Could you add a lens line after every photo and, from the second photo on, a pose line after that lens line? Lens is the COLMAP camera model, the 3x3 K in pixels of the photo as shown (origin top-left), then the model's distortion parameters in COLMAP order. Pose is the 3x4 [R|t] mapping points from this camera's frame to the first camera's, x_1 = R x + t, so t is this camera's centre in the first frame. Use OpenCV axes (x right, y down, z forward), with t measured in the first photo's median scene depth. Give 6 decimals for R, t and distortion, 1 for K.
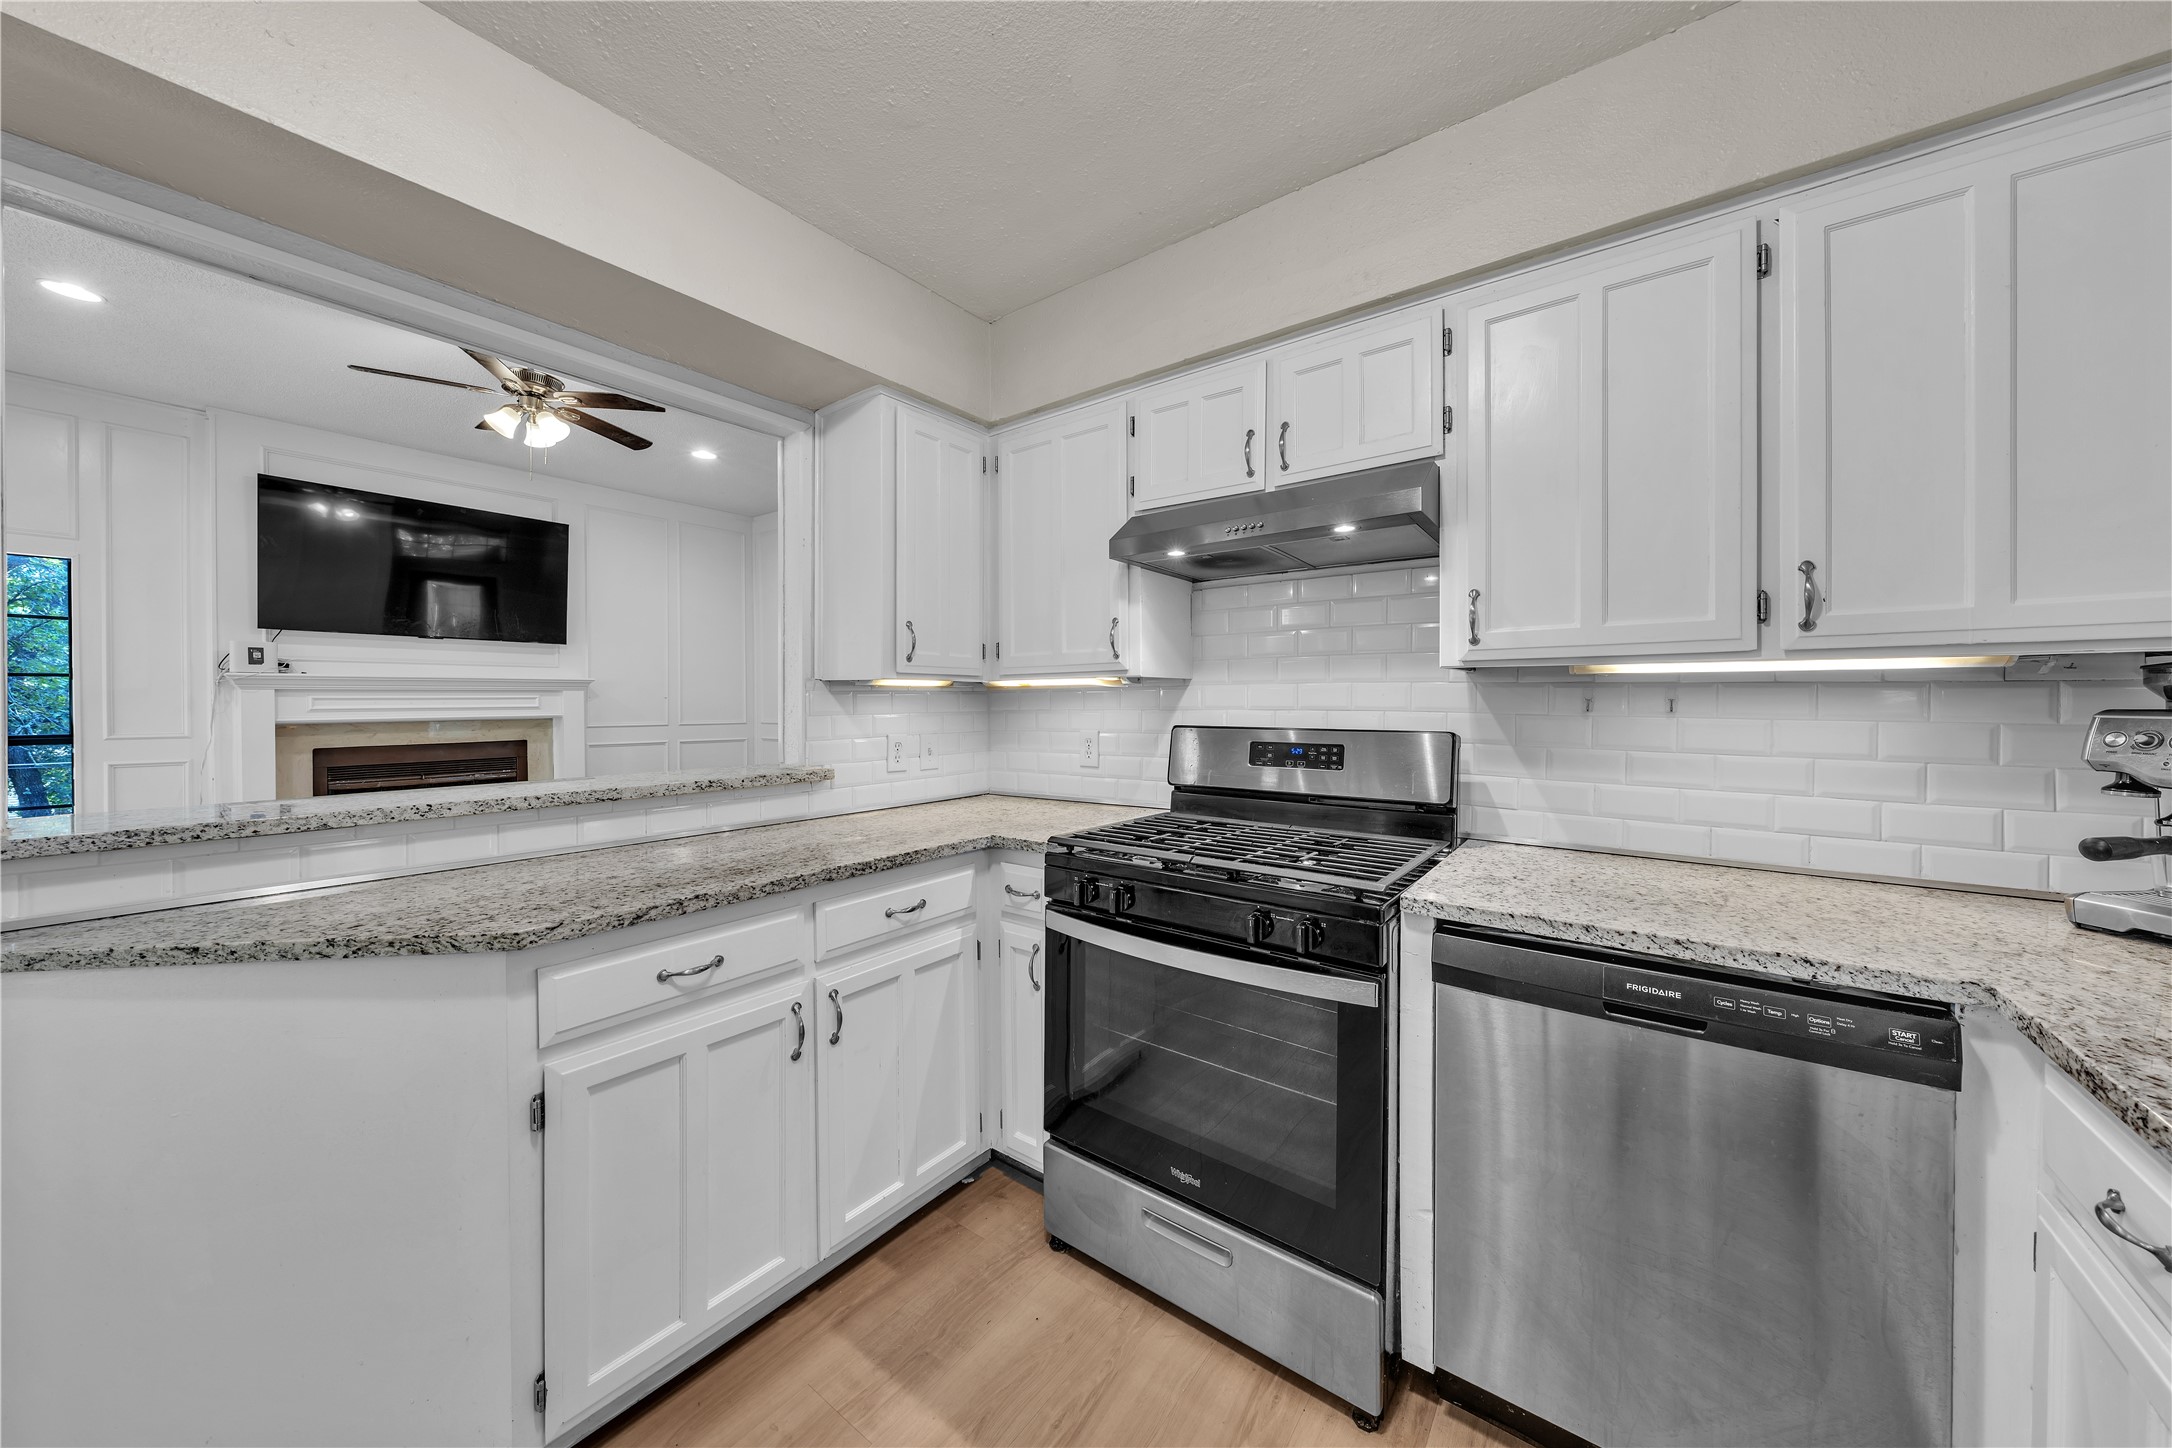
lens RADIAL K [[747.2, 0, 1083.9], [0, 747.2, 705.6], [0, 0, 1]] dist [0.000468, 0.000072]
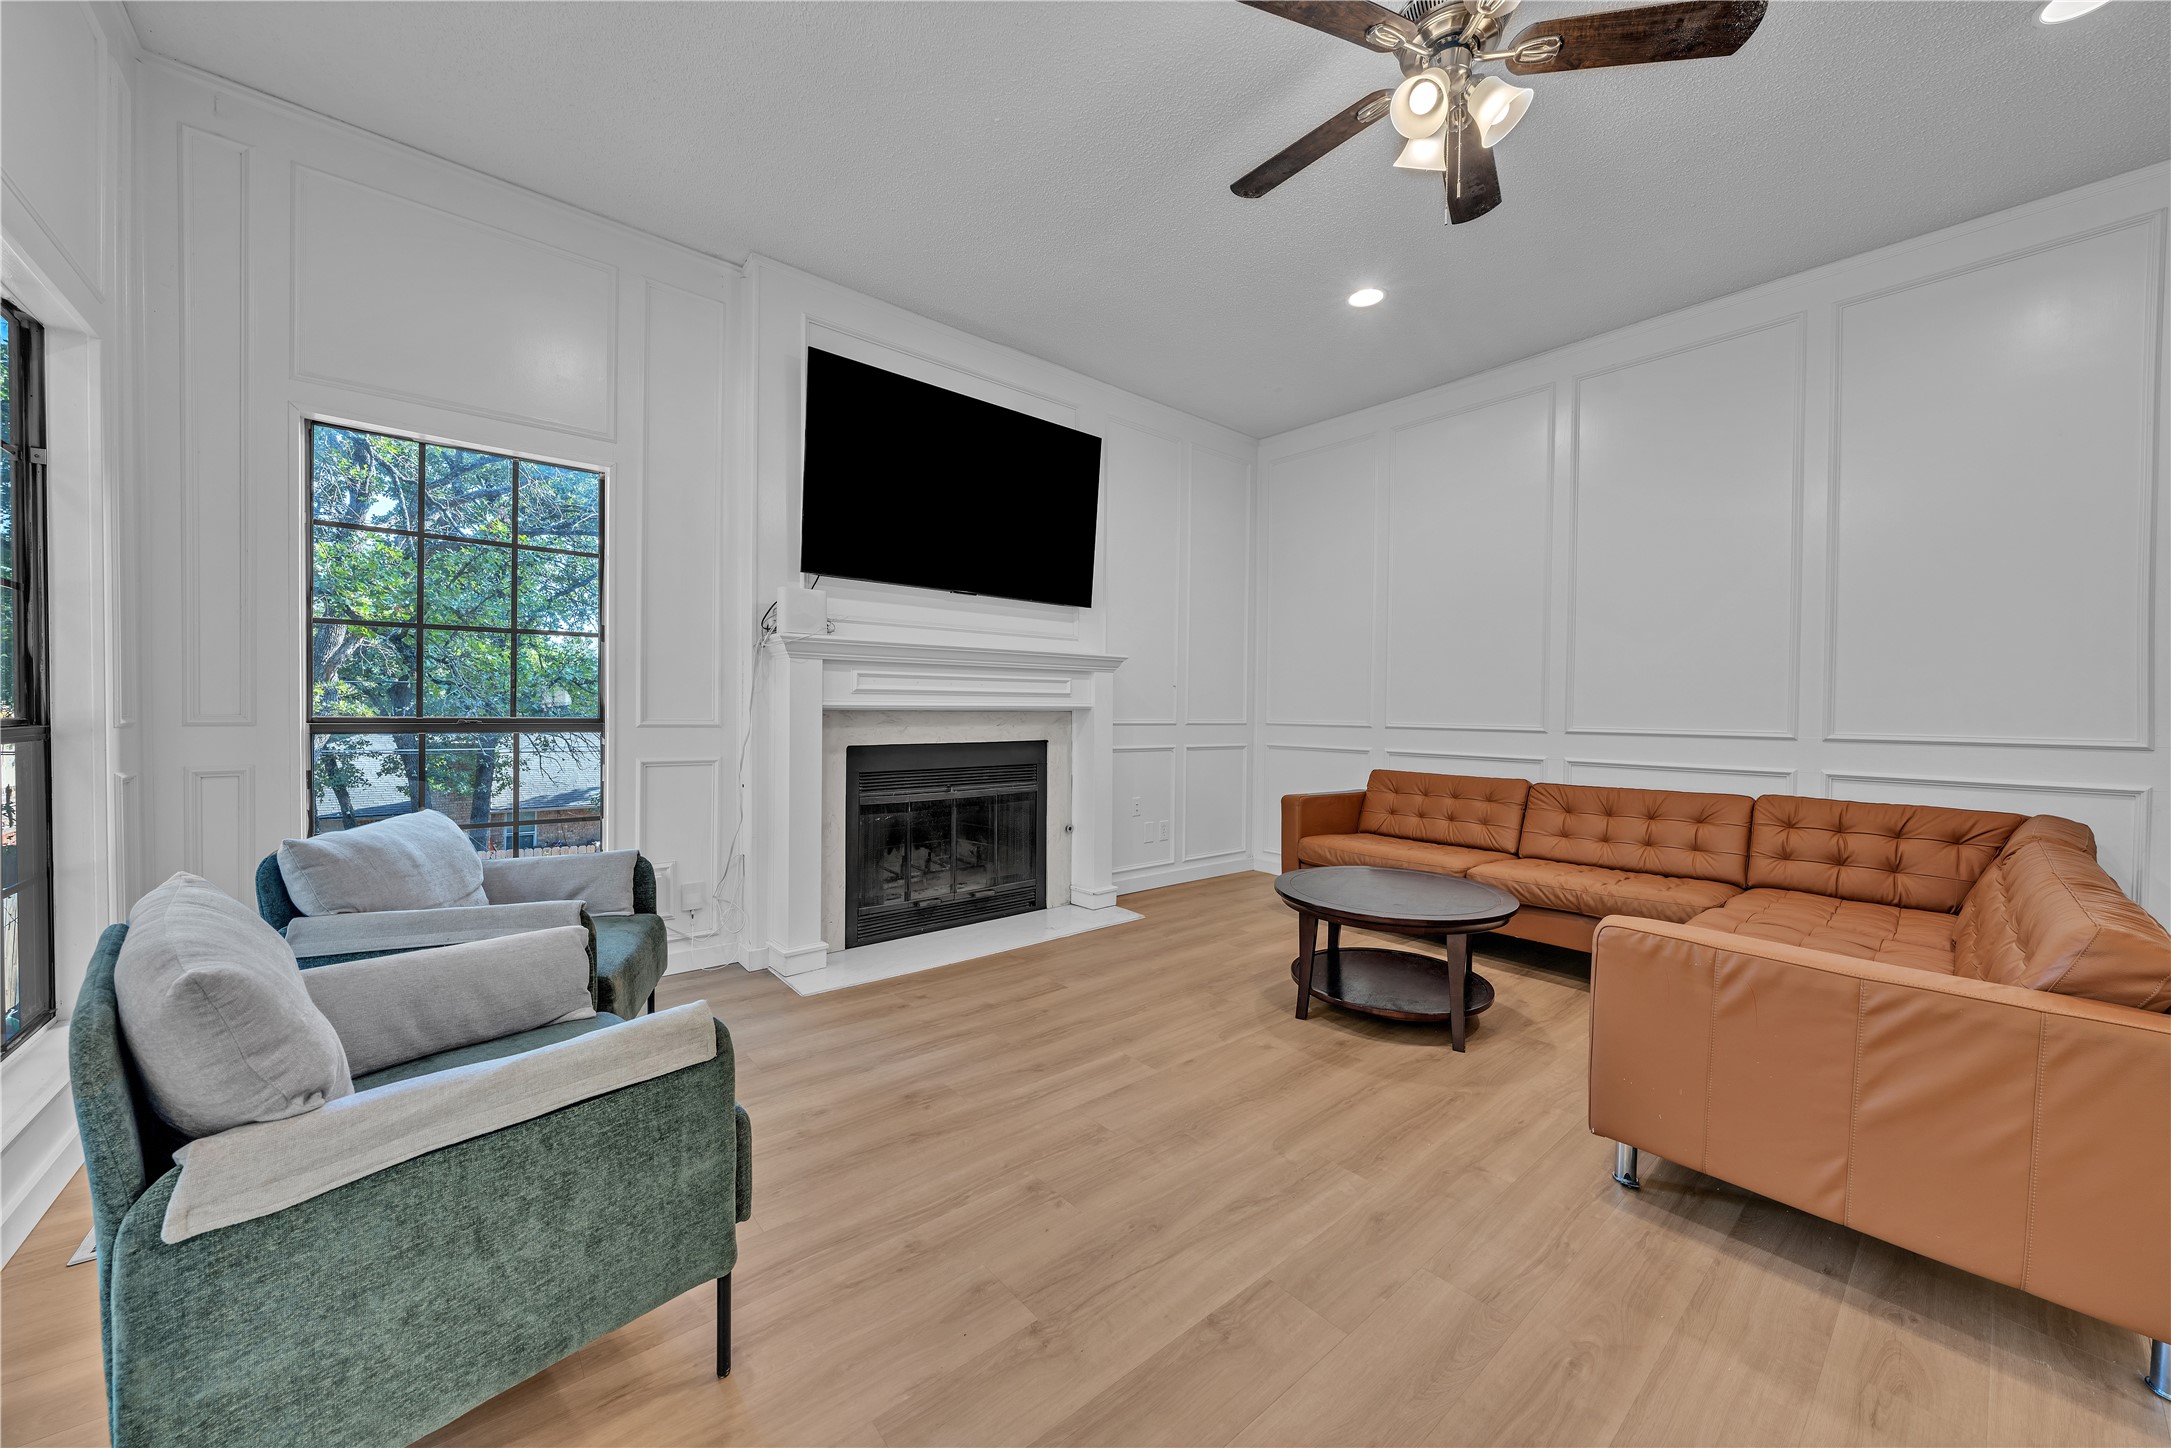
lens RADIAL K [[768.0, 0, 1070.9], [0, 768.0, 721.8], [0, 0, 1]] dist [-0.000442, -0.000027]
pose [[0.973733, 0.021559, -0.226672, -1.759074], [-0.018075, 0.999685, 0.017433, 0.049088], [0.226976, -0.012878, 0.973815, 0.901293]]
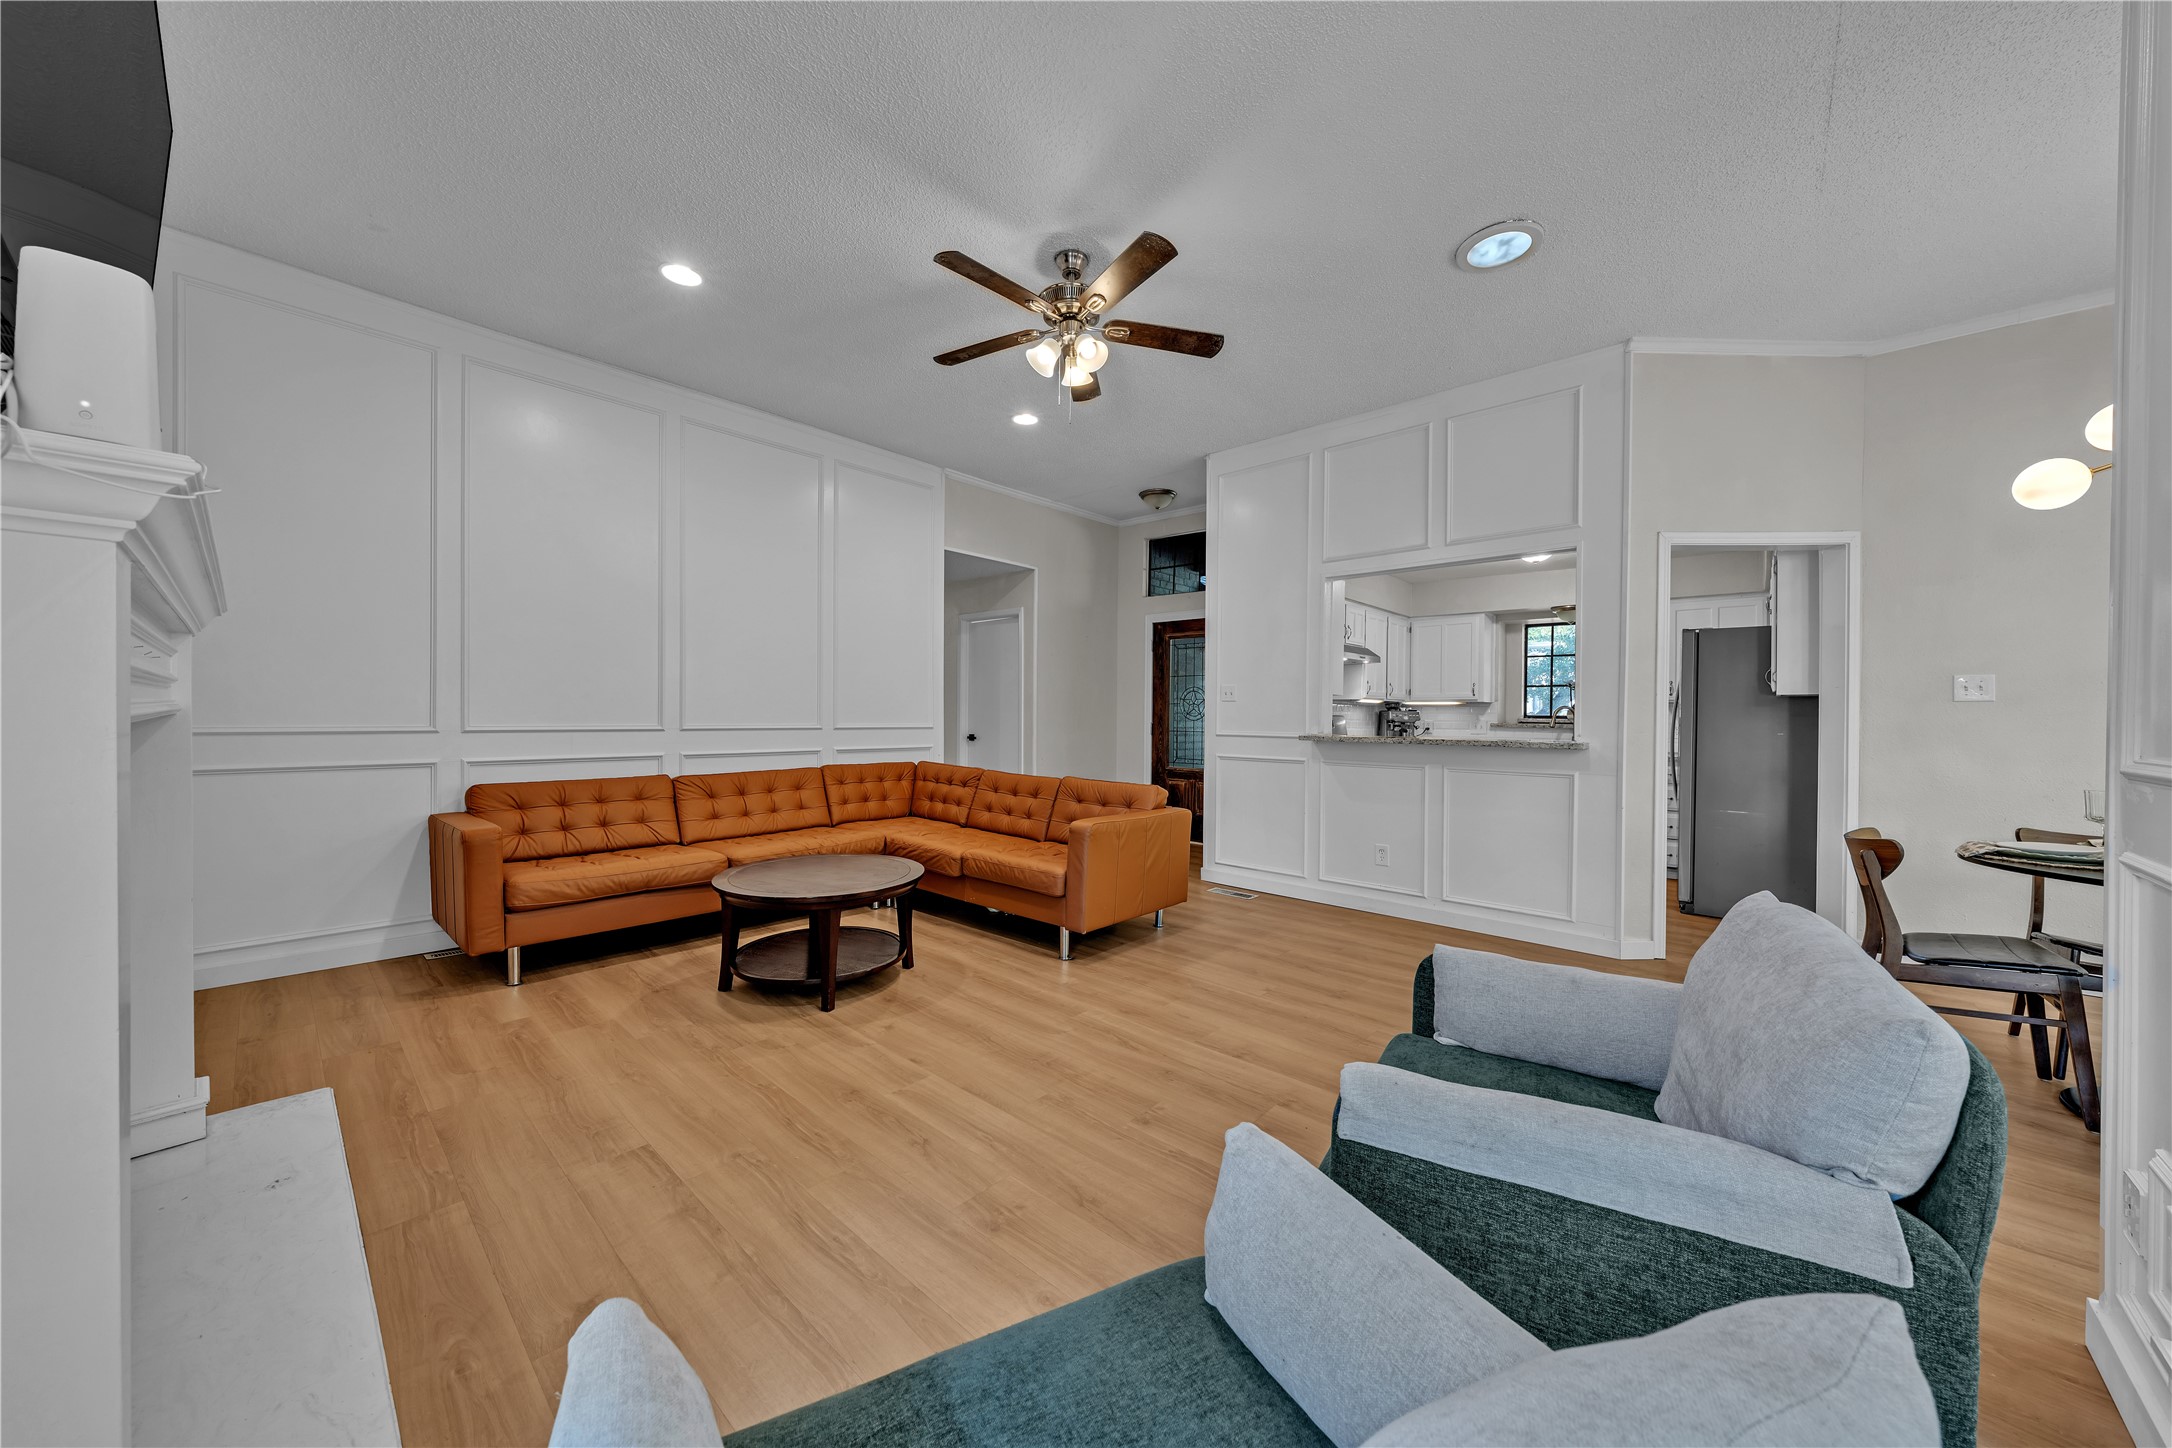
lens RADIAL K [[768.4, 0, 1071.4], [0, 768.4, 721.8], [0, 0, 1]] dist [-0.000442, -0.000027]
pose [[0.098496, -0.004912, 0.995125, -3.024735], [-0.006066, 0.999966, 0.005536, 0.045716], [-0.995119, -0.006581, 0.098463, 1.727718]]
